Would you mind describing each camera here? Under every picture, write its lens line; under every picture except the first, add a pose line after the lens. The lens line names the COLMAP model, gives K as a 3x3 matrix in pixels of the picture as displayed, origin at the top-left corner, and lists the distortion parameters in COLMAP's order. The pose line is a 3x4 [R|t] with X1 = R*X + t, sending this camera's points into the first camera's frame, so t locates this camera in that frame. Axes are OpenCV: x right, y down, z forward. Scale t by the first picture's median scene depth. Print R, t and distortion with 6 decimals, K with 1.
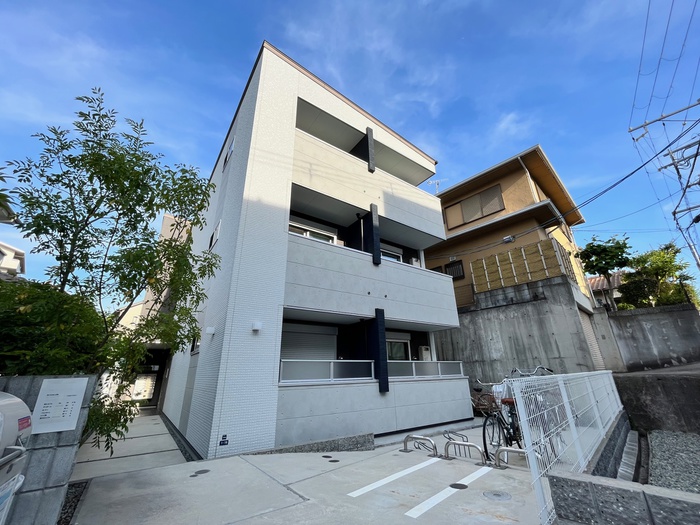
lens RADIAL K [[285.6, 0, 349.9], [0, 285.6, 260.5], [0, 0, 1]] dist [-0.002858, 0.000445]
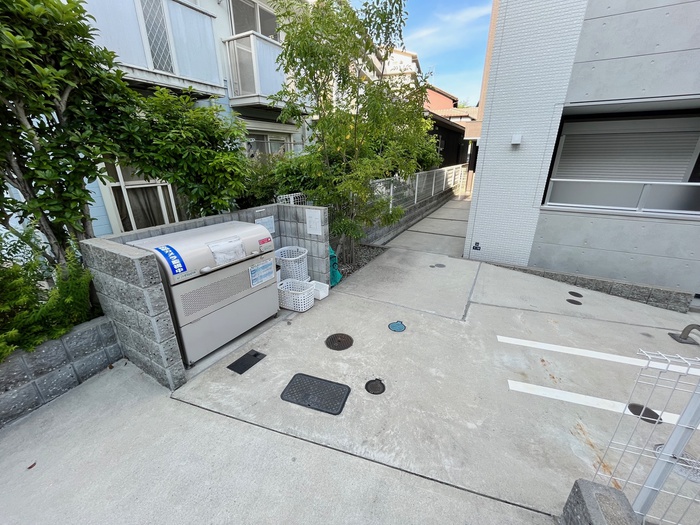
lens RADIAL K [[285.6, 0, 347.9], [0, 285.6, 261.7], [0, 0, 1]] dist [-0.002858, 0.000445]
pose [[0.440126, 0.326944, -0.836300, 0.168700], [0.327404, 0.808809, 0.488502, -0.031366], [0.836119, -0.488810, 0.248935, 0.126136]]
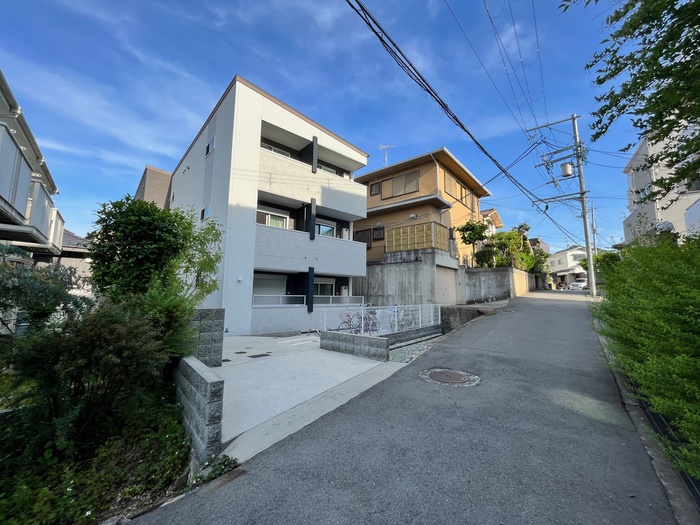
lens RADIAL K [[285.6, 0, 348.9], [0, 285.6, 261.1], [0, 0, 1]] dist [-0.002858, 0.000445]
pose [[0.994337, 0.041952, 0.097647, 0.132319], [-0.065233, 0.966271, 0.249127, -0.254908], [-0.083902, -0.254086, 0.963536, -0.549577]]
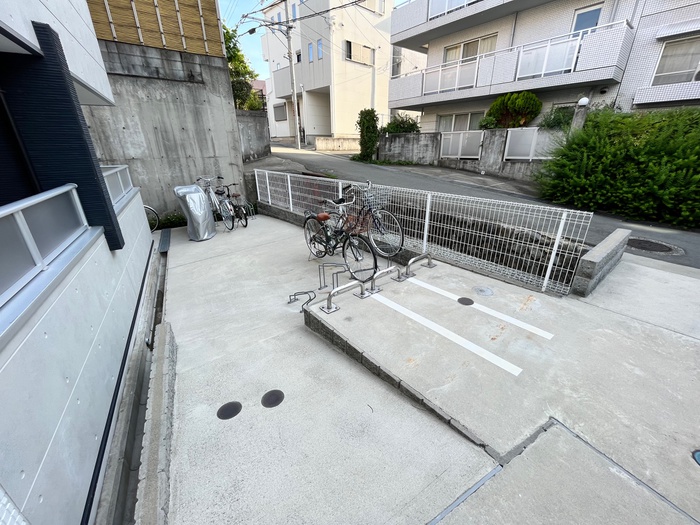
lens RADIAL K [[285.6, 0, 347.8], [0, 285.6, 261.7], [0, 0, 1]] dist [-0.002858, 0.000445]
pose [[0.102207, -0.359997, 0.927338, -0.215436], [-0.357179, 0.856774, 0.371970, 0.128510], [-0.928427, -0.369244, -0.041015, 0.496834]]
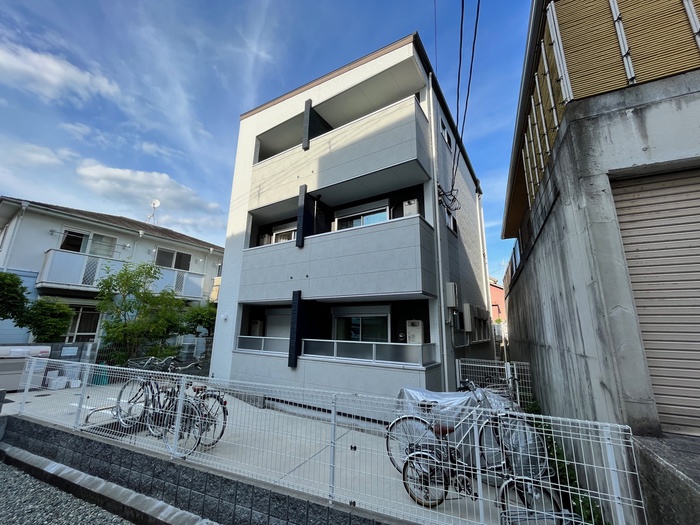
lens RADIAL K [[285.6, 0, 351.3], [0, 285.6, 262.3], [0, 0, 1]] dist [-0.002858, 0.000445]
pose [[0.367871, -0.186386, -0.911006, 0.959757], [0.313142, 0.947314, -0.067365, 0.170068], [0.875564, -0.260493, 0.406854, 0.649140]]
